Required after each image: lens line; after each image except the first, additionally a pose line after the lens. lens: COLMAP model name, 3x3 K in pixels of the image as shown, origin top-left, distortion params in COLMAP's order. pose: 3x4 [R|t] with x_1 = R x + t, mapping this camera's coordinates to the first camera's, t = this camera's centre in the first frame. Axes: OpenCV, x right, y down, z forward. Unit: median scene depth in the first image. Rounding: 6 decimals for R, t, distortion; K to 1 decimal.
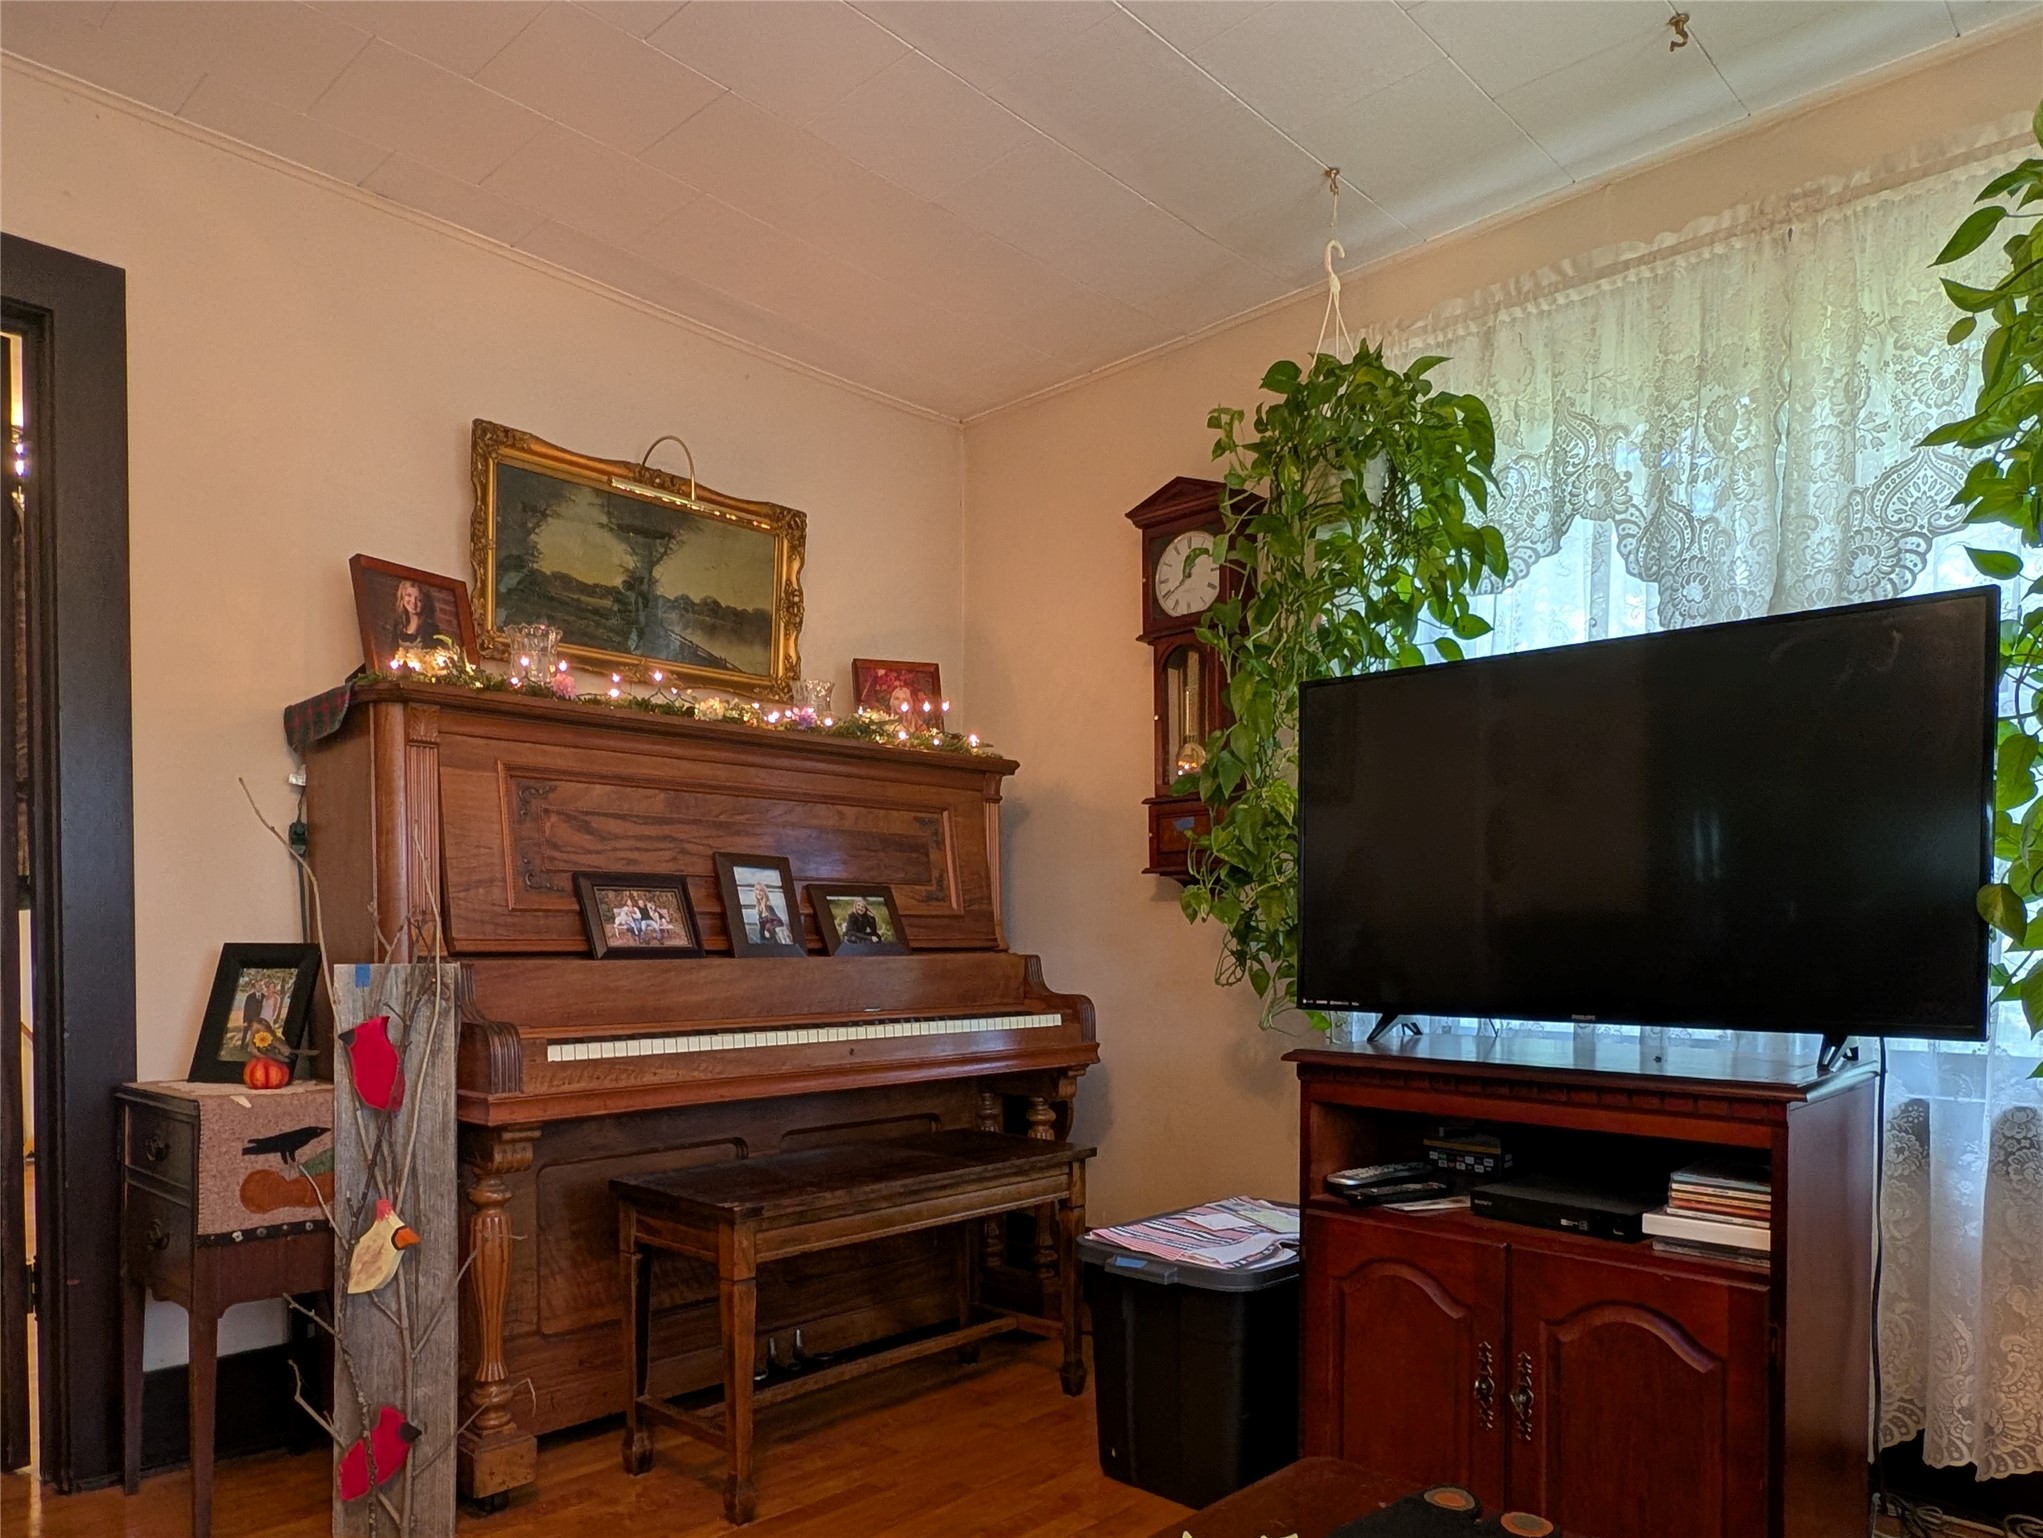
lens RADIAL K [[1315.9, 0, 1021.1], [0, 1315.9, 984.7], [0, 0, 1]] dist [0.001343, -0.005142]
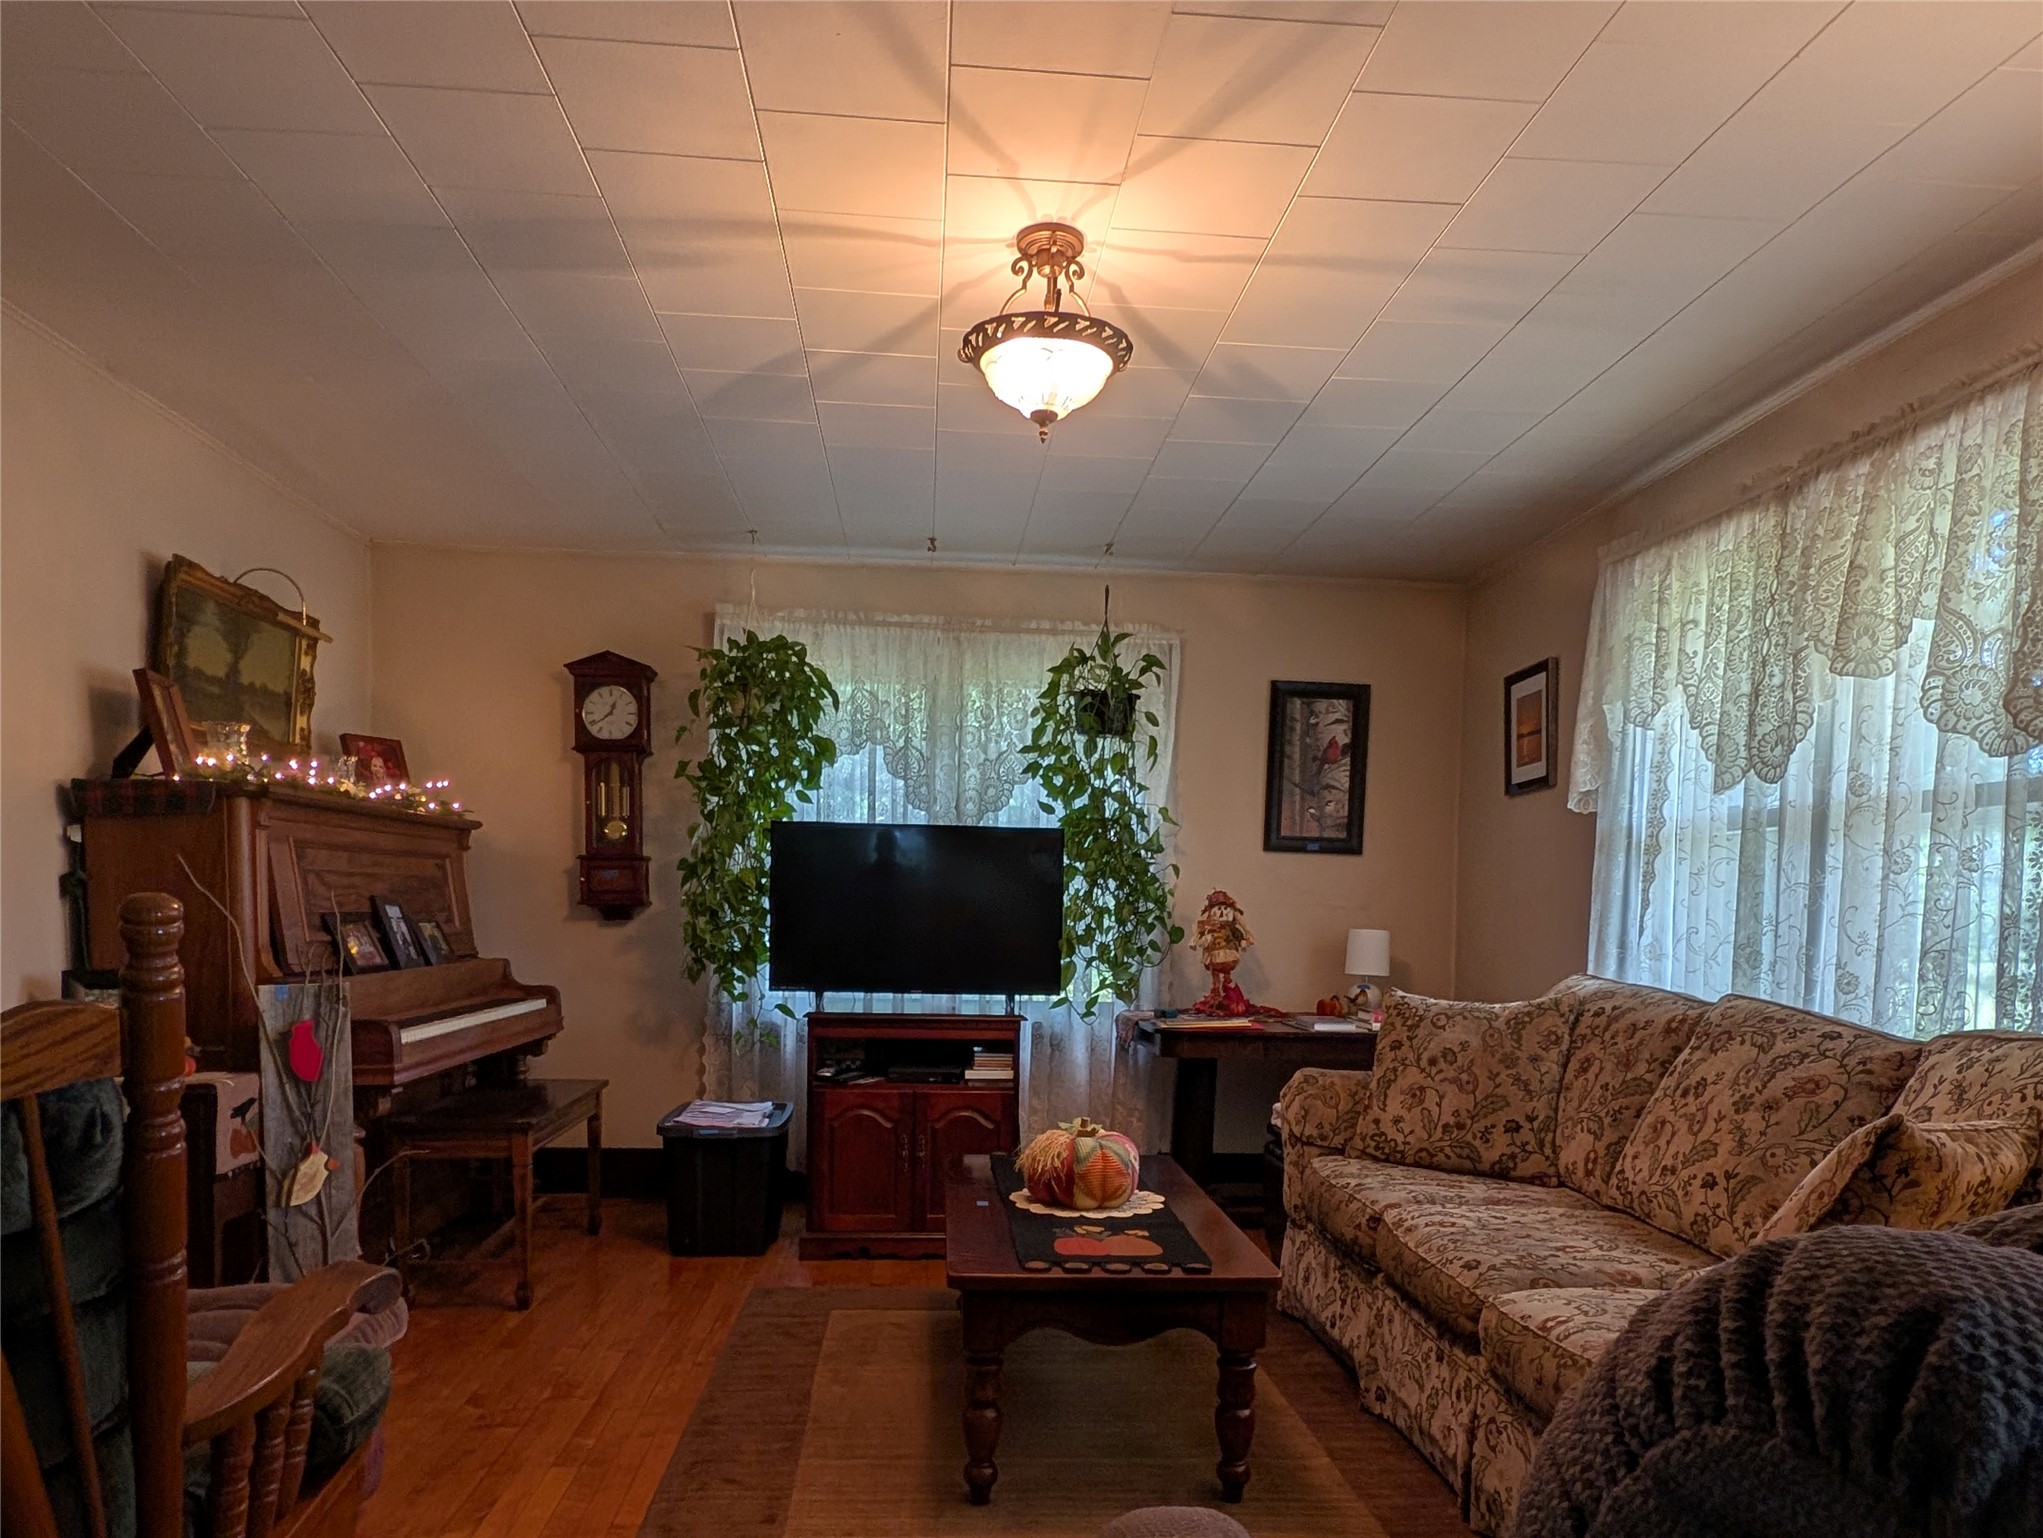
lens RADIAL K [[1315.9, 0, 1021.1], [0, 1315.9, 984.7], [0, 0, 1]] dist [0.001343, -0.005142]
pose [[0.676703, -0.031973, 0.735562, -0.847325], [0.011321, 0.999390, 0.033025, -0.045476], [-0.736169, -0.014021, 0.676652, -0.500088]]
